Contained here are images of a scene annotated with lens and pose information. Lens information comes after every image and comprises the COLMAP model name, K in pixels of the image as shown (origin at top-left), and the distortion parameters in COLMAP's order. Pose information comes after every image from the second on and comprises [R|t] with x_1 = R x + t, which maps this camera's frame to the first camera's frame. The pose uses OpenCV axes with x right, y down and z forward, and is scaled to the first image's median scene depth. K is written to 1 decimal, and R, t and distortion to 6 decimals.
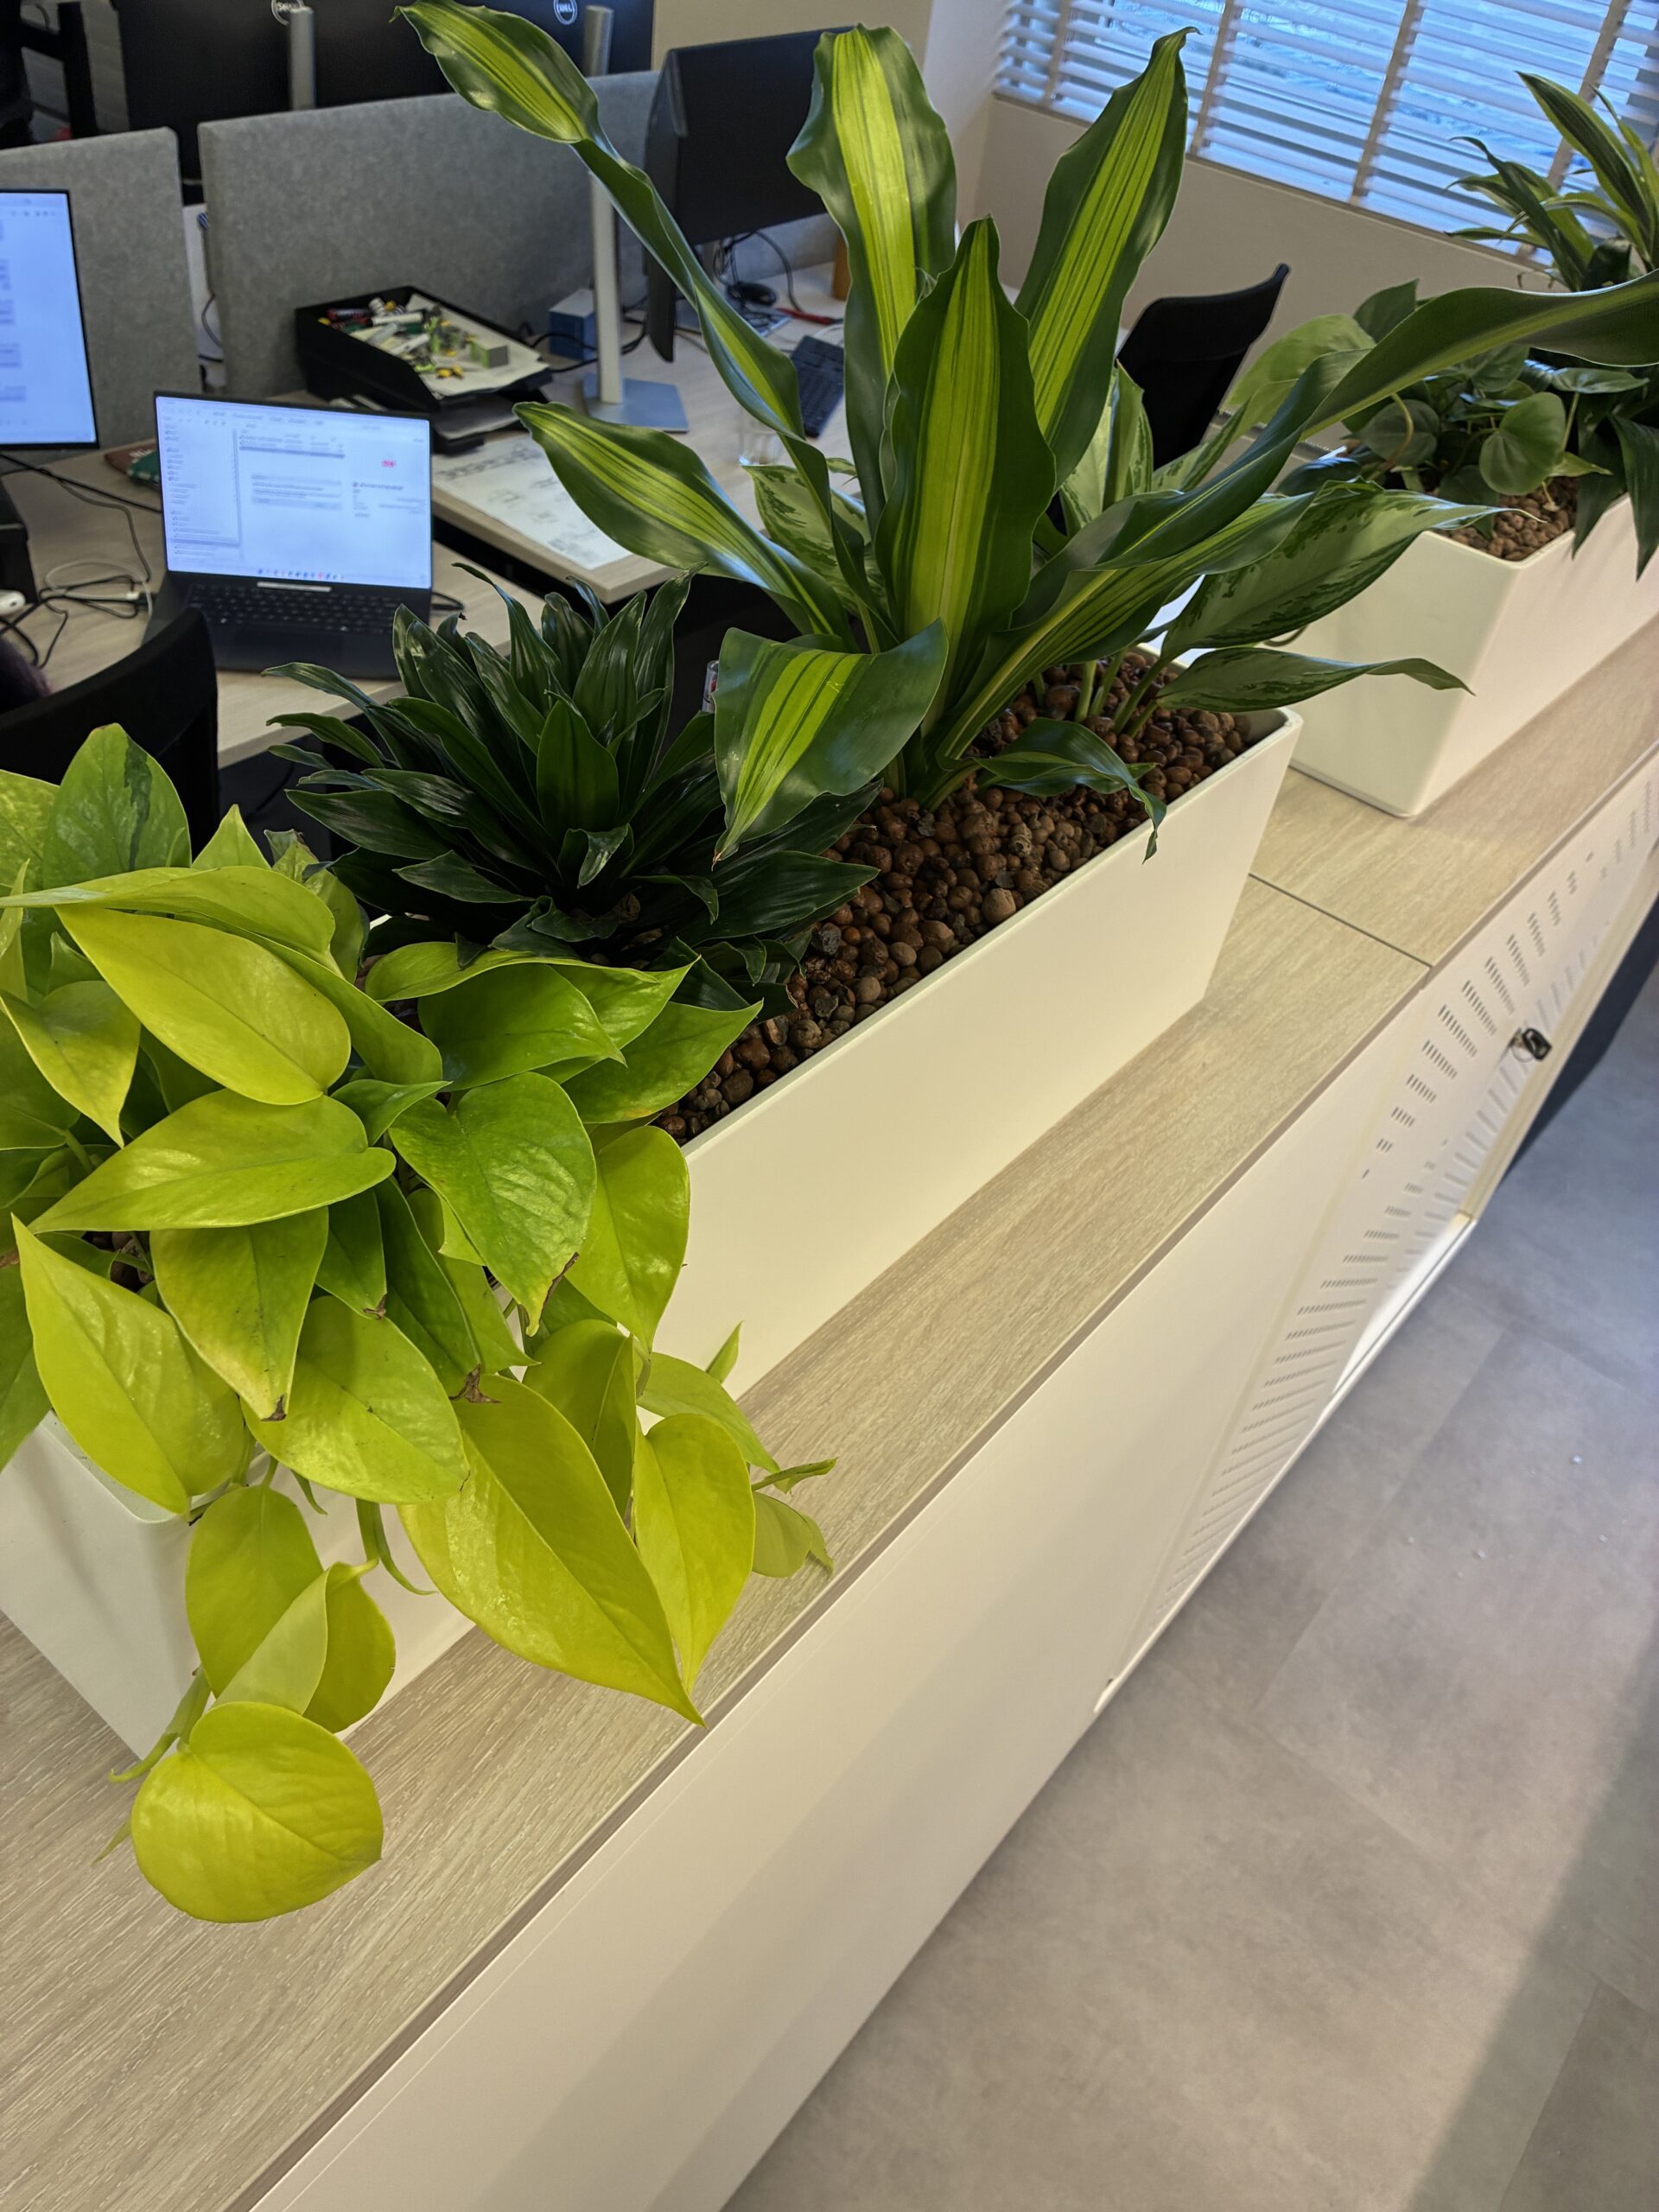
lens RADIAL K [[1668.2, 0, 828.0], [0, 1668.2, 1110.1], [0, 0, 1]] dist [0.056693, -0.070876]
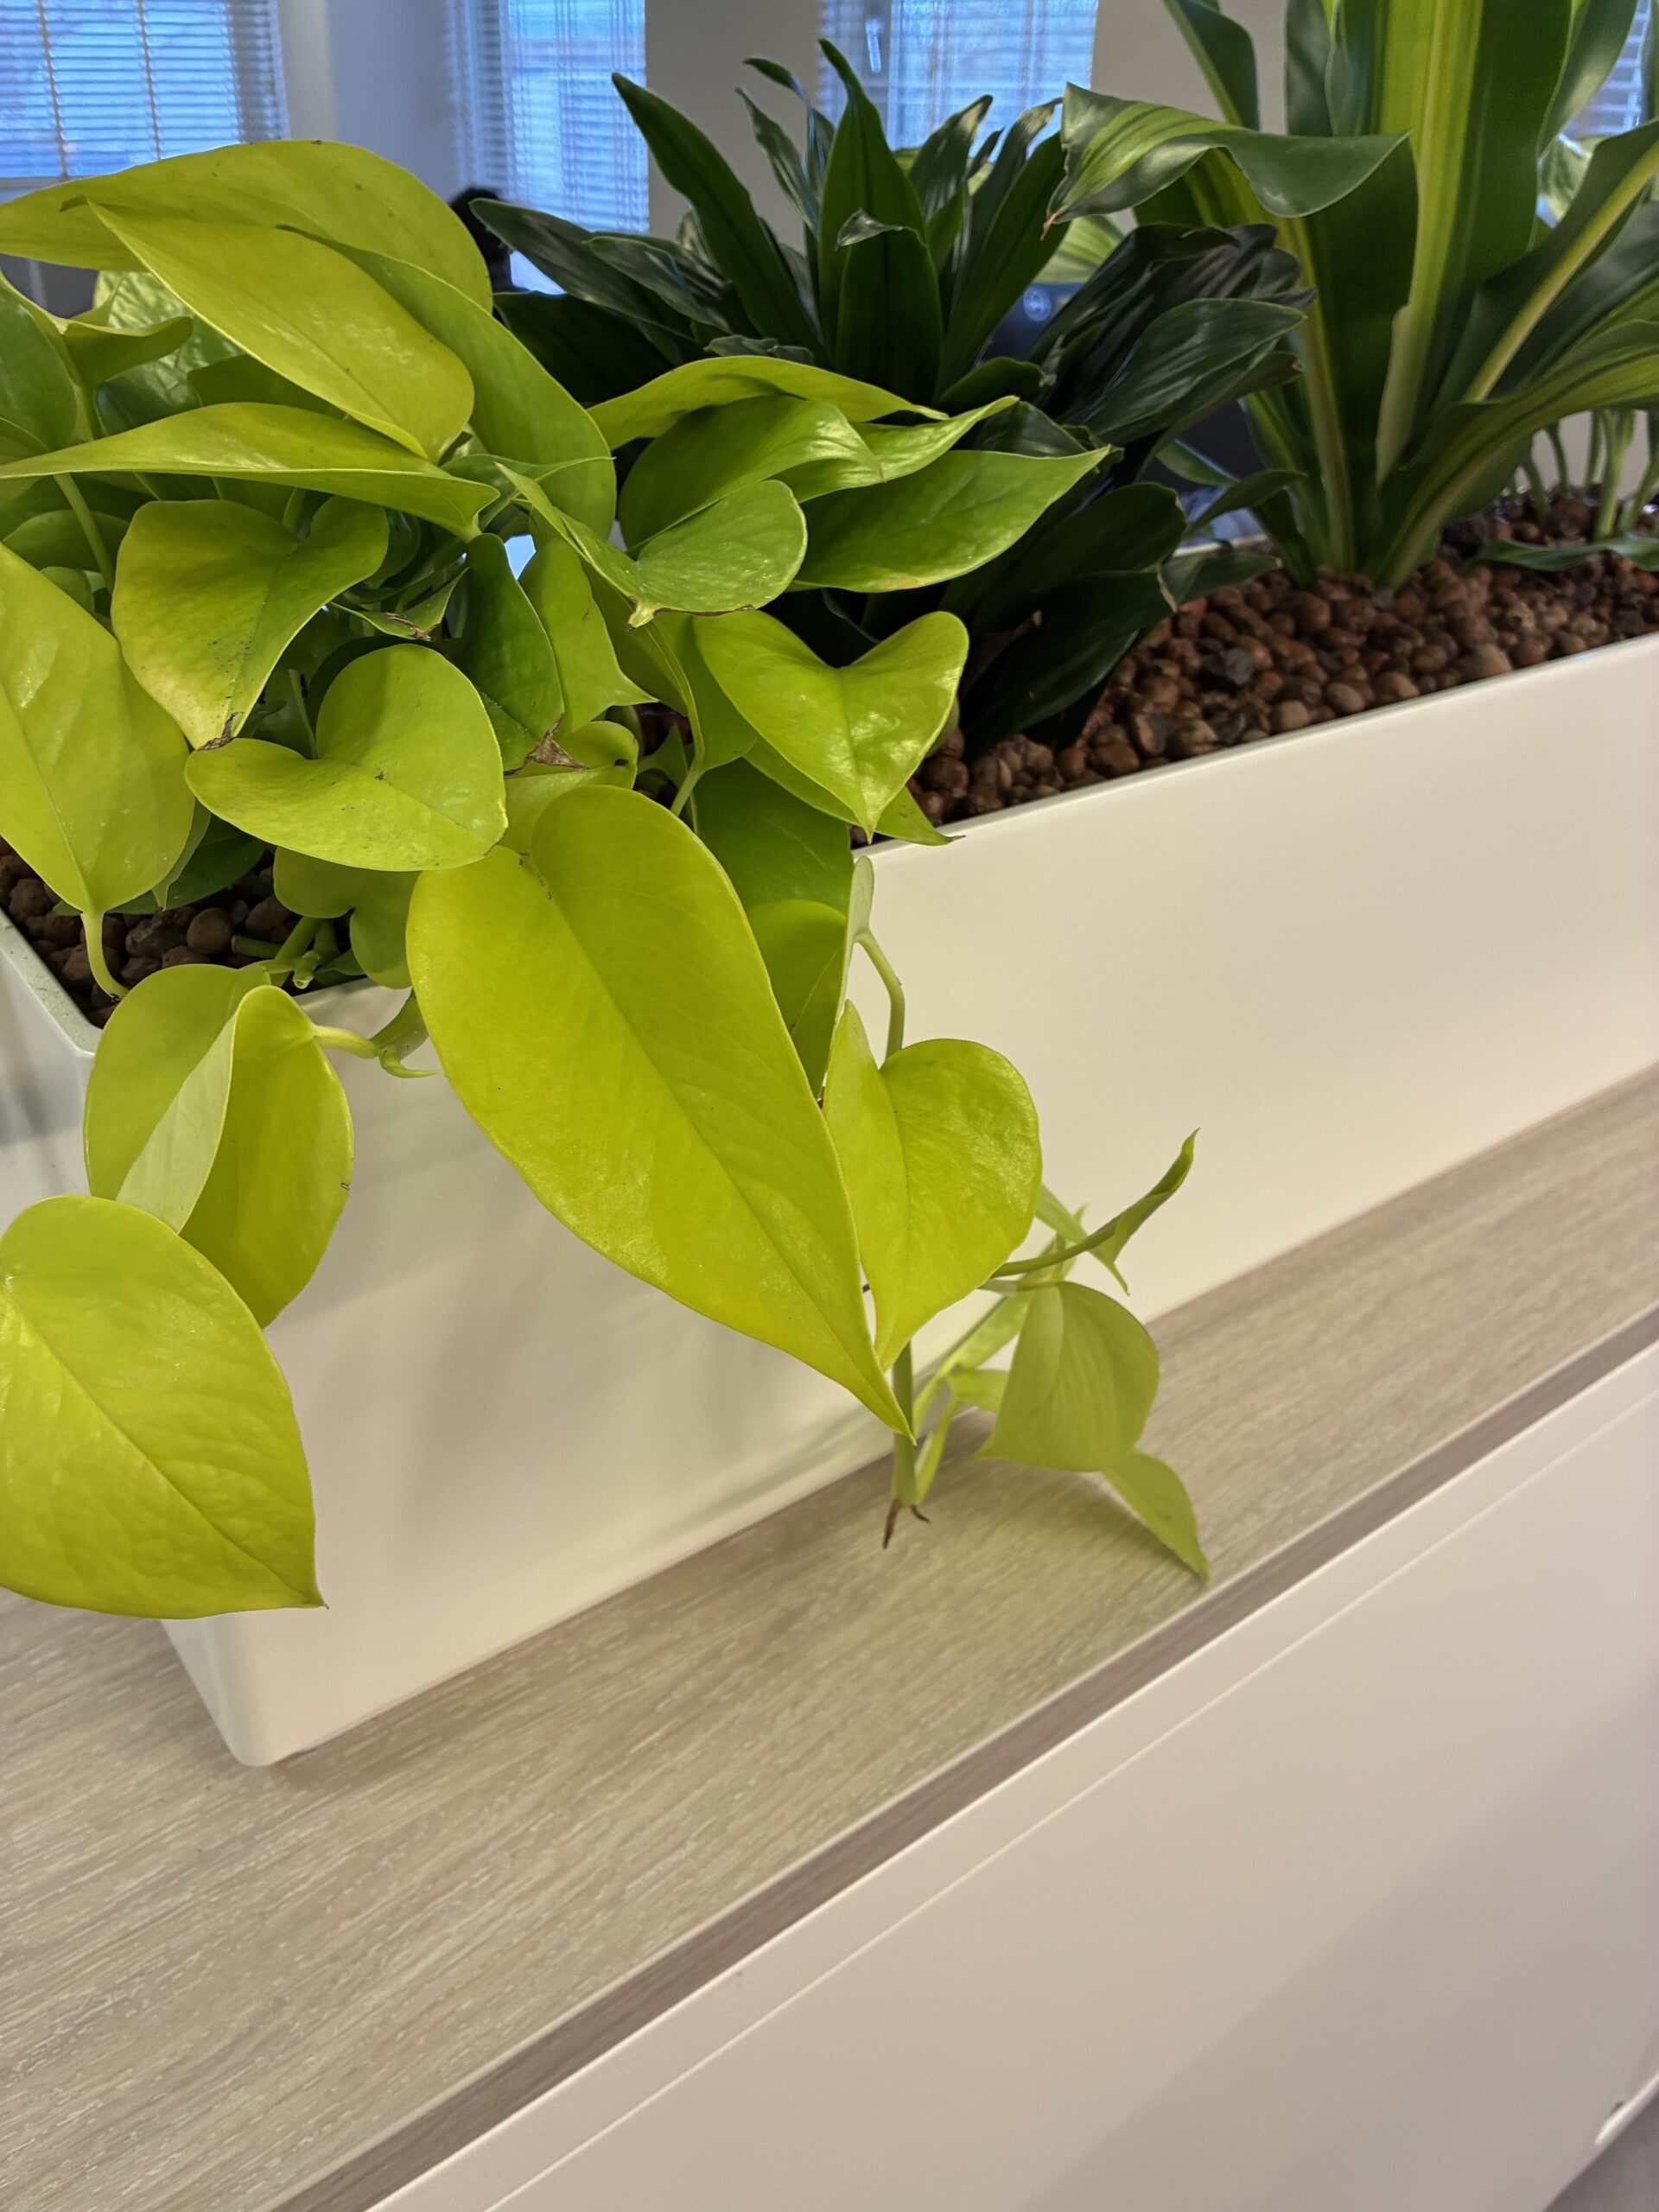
lens RADIAL K [[1713.6, 0, 823.3], [0, 1713.6, 1110.6], [0, 0, 1]] dist [0.035610, -0.058036]
pose [[0.966020, 0.030980, -0.256603, 0.027629], [-0.083959, 0.976564, -0.198177, 0.274935], [0.244450, 0.212988, 0.945981, 0.330837]]
